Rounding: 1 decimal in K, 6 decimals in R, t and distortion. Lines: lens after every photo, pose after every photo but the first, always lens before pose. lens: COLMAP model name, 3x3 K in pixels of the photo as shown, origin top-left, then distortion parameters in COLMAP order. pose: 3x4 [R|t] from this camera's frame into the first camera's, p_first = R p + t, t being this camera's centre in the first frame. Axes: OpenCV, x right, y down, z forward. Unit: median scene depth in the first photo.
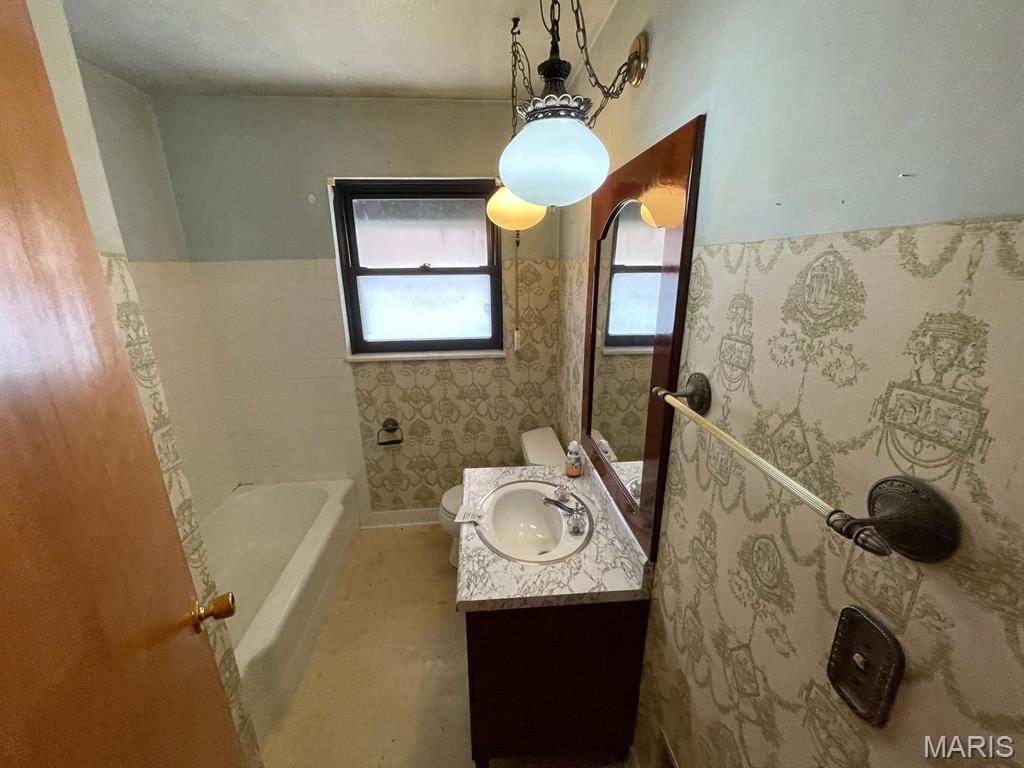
lens RADIAL K [[413.0, 0, 511.8], [0, 413.0, 385.4], [0, 0, 1]] dist [-0.003036, 0.001669]
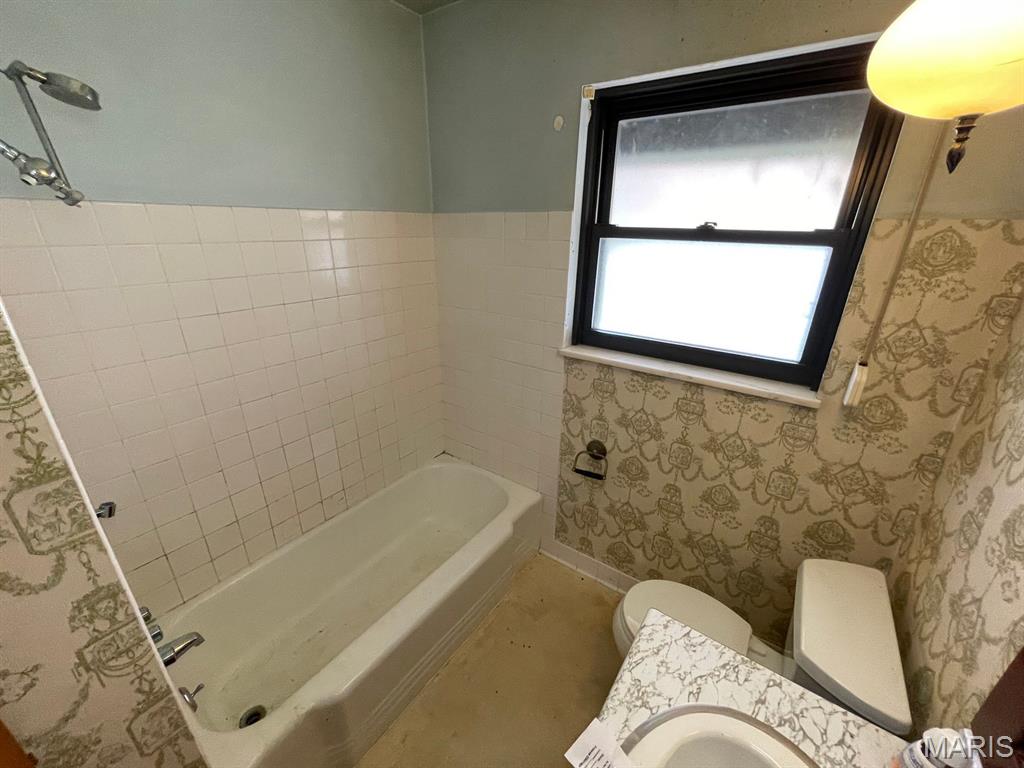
lens RADIAL K [[413.0, 0, 508.9], [0, 413.0, 387.2], [0, 0, 1]] dist [-0.003036, 0.001669]
pose [[0.757512, 0.263511, -0.597275, -0.006264], [-0.208122, 0.964655, 0.161637, -0.096373], [0.618757, 0.001864, 0.785580, 0.338627]]
